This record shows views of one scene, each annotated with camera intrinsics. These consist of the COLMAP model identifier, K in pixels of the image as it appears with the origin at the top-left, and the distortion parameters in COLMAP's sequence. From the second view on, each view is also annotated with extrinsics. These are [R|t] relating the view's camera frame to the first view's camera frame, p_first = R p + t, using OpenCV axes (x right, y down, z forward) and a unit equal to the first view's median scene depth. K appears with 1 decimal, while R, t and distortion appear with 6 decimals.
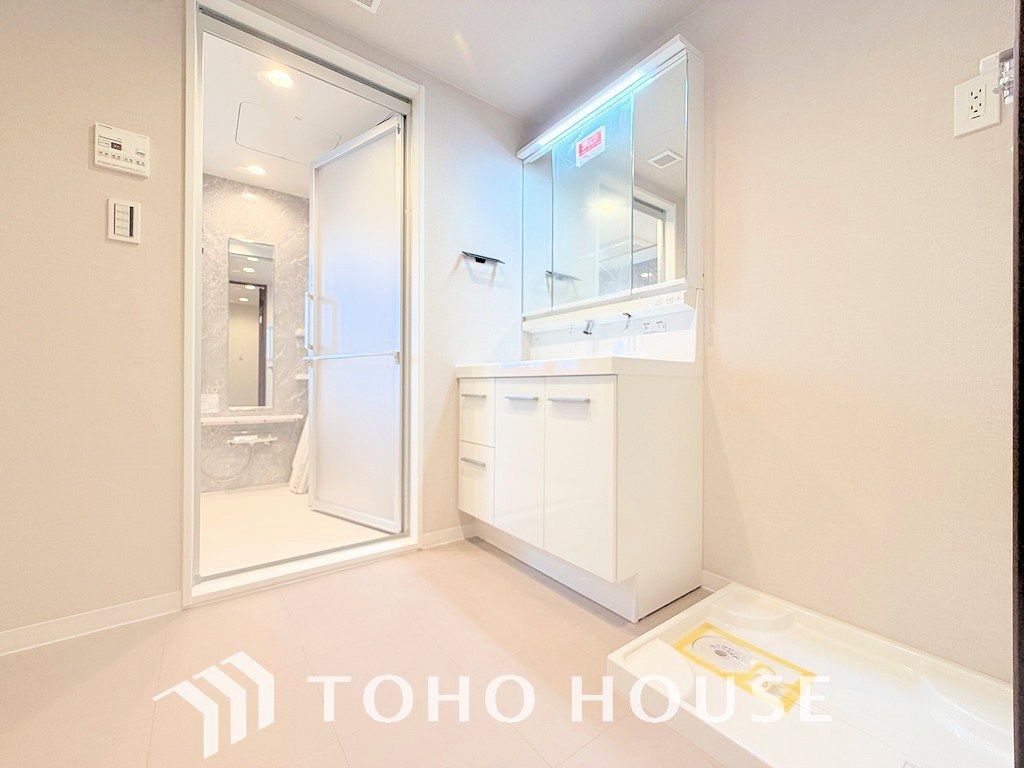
lens RADIAL K [[414.4, 0, 510.5], [0, 414.4, 383.7], [0, 0, 1]] dist [0.000735, 0.000413]
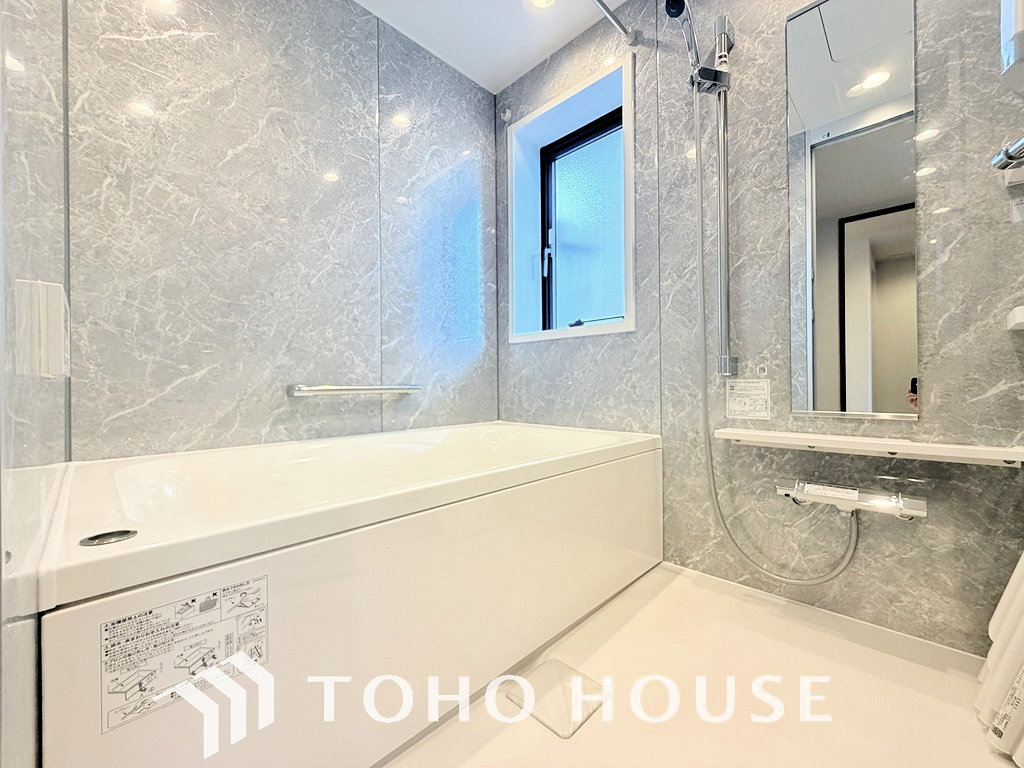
lens RADIAL K [[411.7, 0, 512.0], [0, 411.7, 384.0], [0, 0, 1]] dist [0.001241, -0.000238]
pose [[0.156136, -0.009576, -0.987689, -0.443667], [0.015549, 0.999853, -0.007236, 0.042520], [0.987613, -0.014228, 0.156262, 0.949114]]
